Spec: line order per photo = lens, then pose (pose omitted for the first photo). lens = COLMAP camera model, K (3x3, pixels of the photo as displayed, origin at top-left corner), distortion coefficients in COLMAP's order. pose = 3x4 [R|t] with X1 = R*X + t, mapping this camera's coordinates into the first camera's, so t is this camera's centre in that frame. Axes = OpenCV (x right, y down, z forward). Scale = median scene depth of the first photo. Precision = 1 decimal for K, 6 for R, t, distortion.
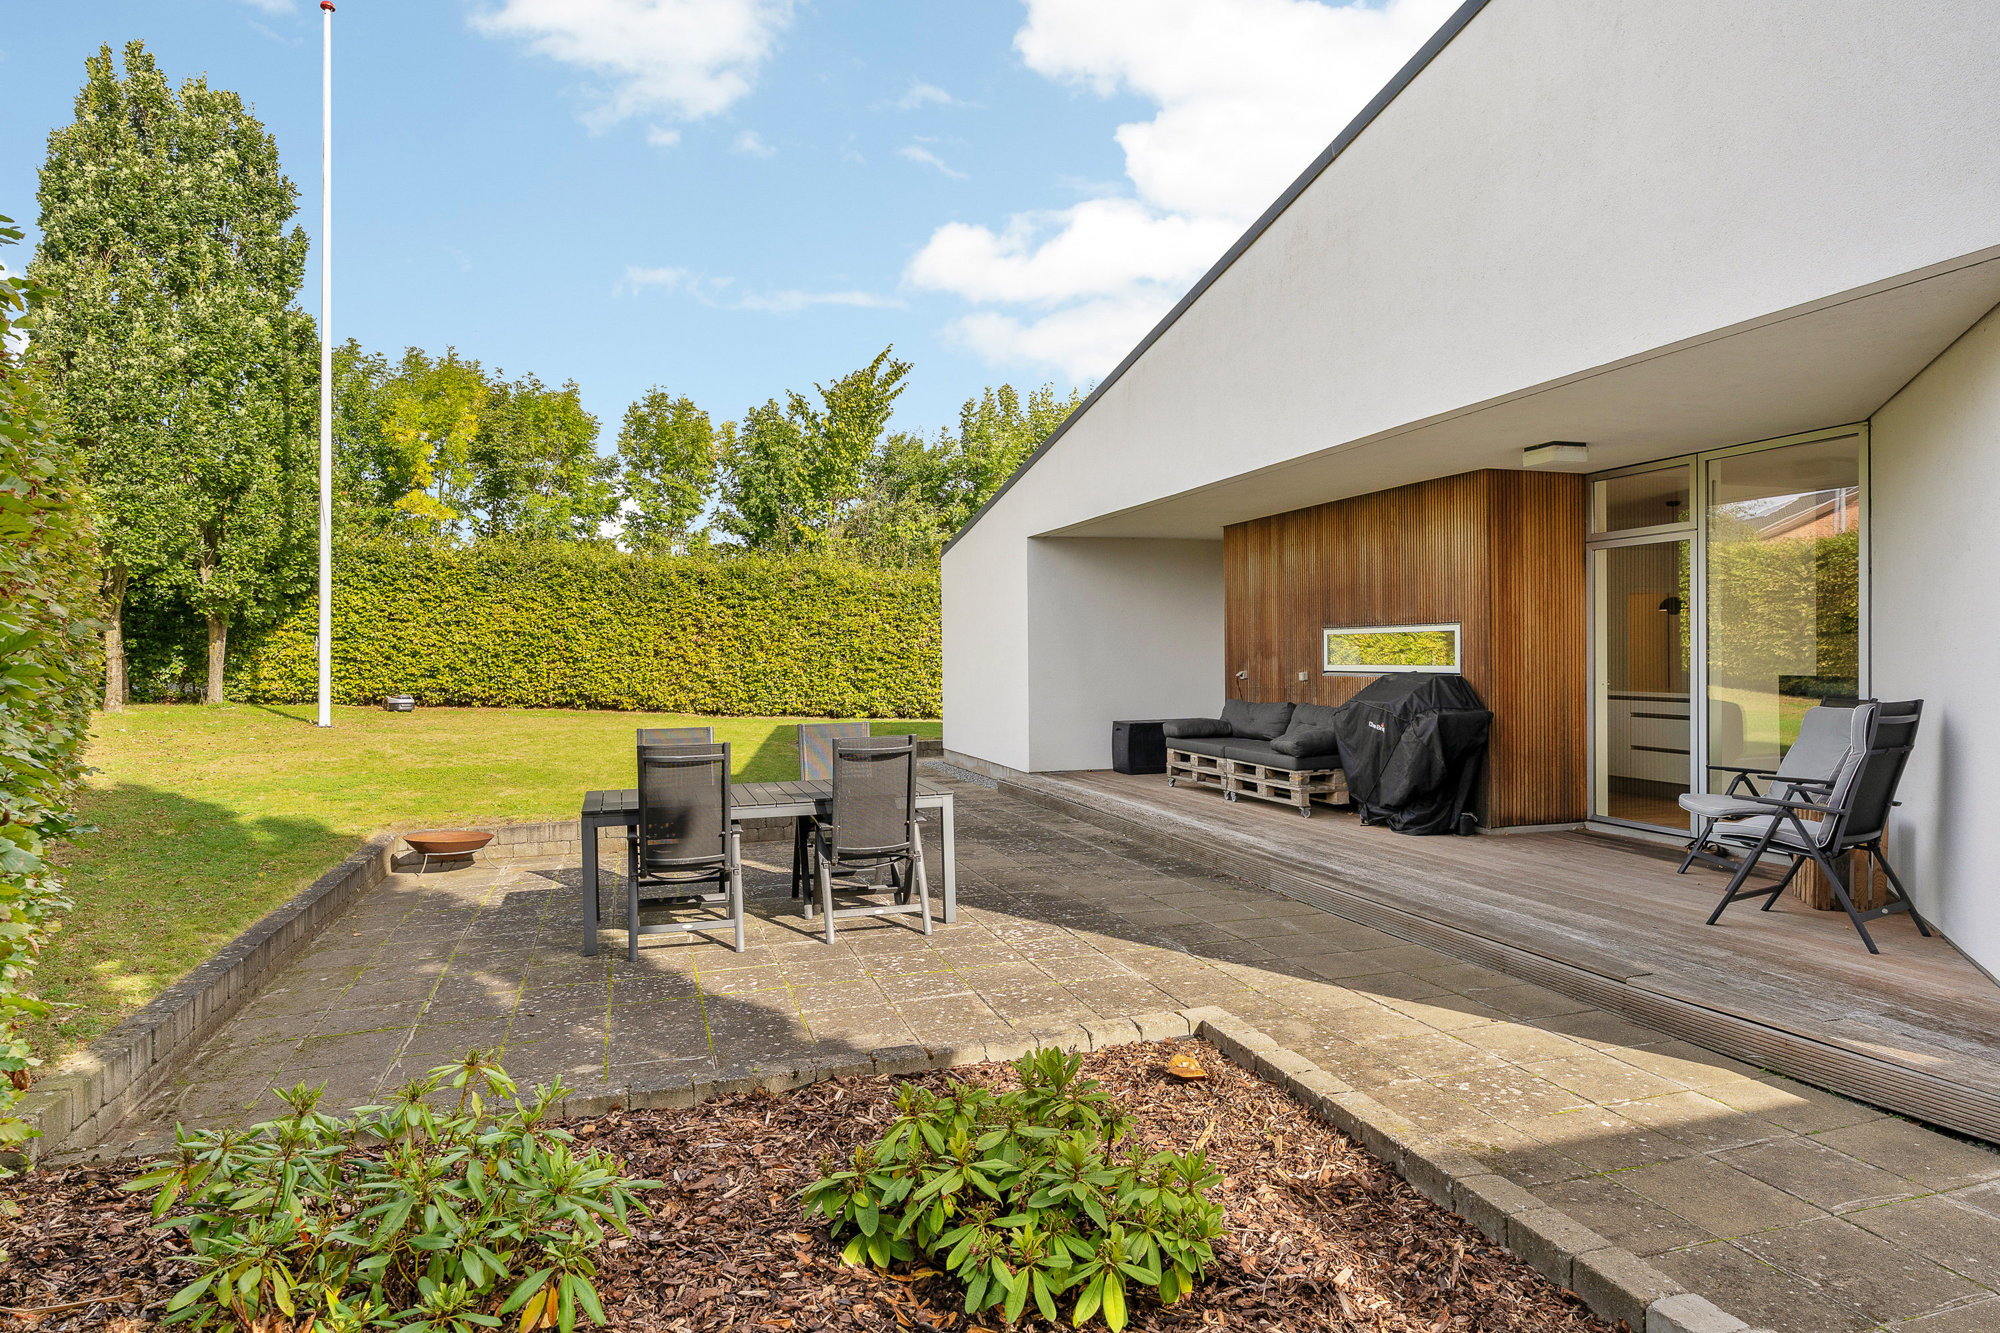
lens RADIAL K [[1158.6, 0, 1004.9], [0, 1158.6, 661.6], [0, 0, 1]] dist [-0.001734, 0.000926]
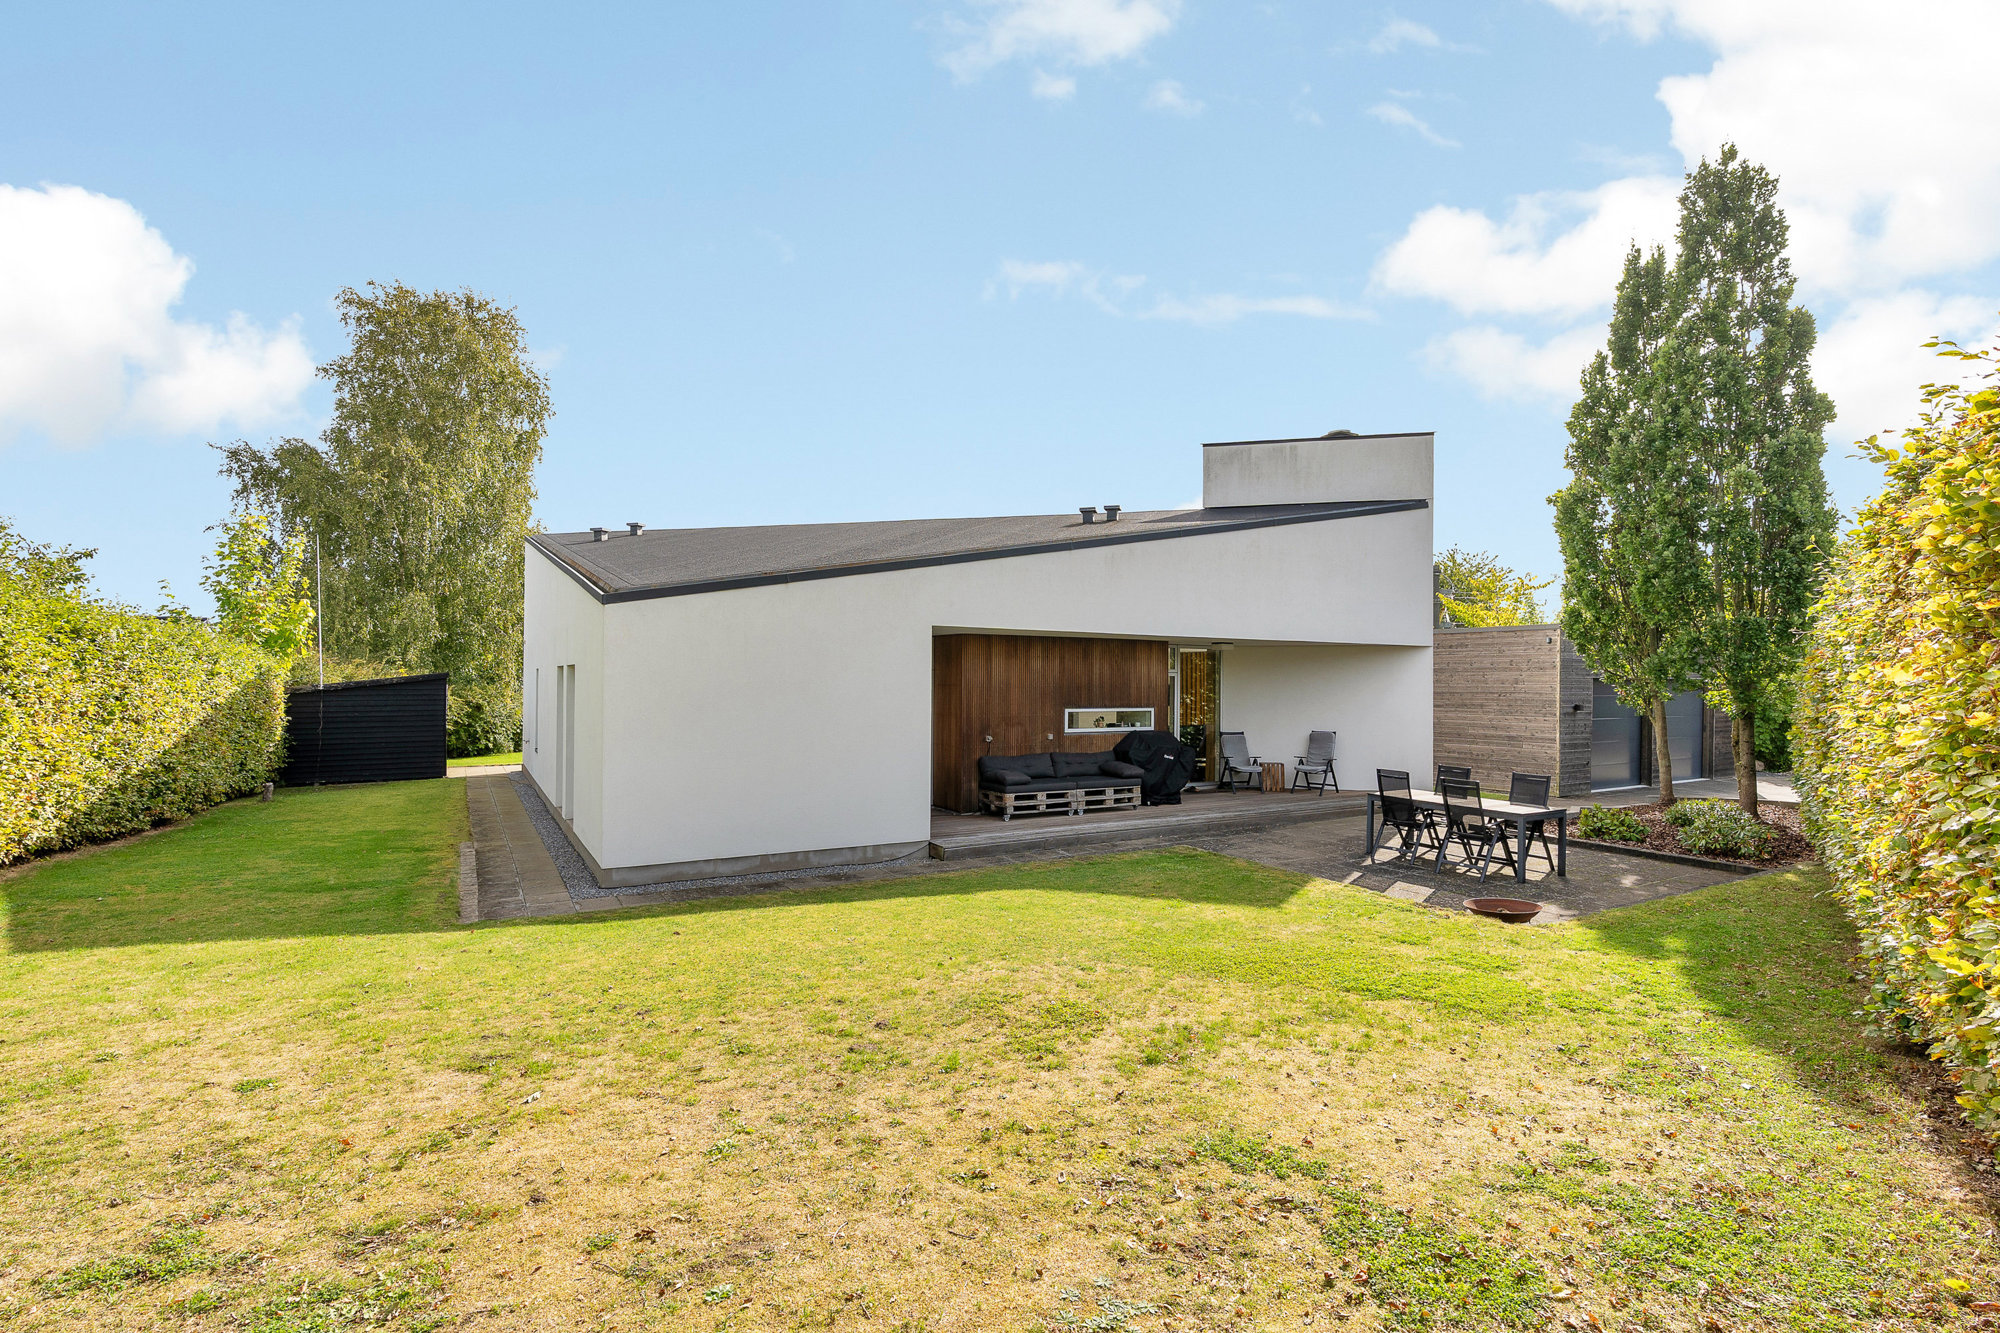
lens RADIAL K [[956.2, 0, 1002.3], [0, 956.2, 668.7], [0, 0, 1]] dist [-0.001366, 0.000886]
pose [[-0.230347, 0.014784, 0.972996, -1.329106], [-0.000146, 0.999884, -0.015227, -0.079838], [-0.973109, -0.003650, -0.230318, 1.719206]]
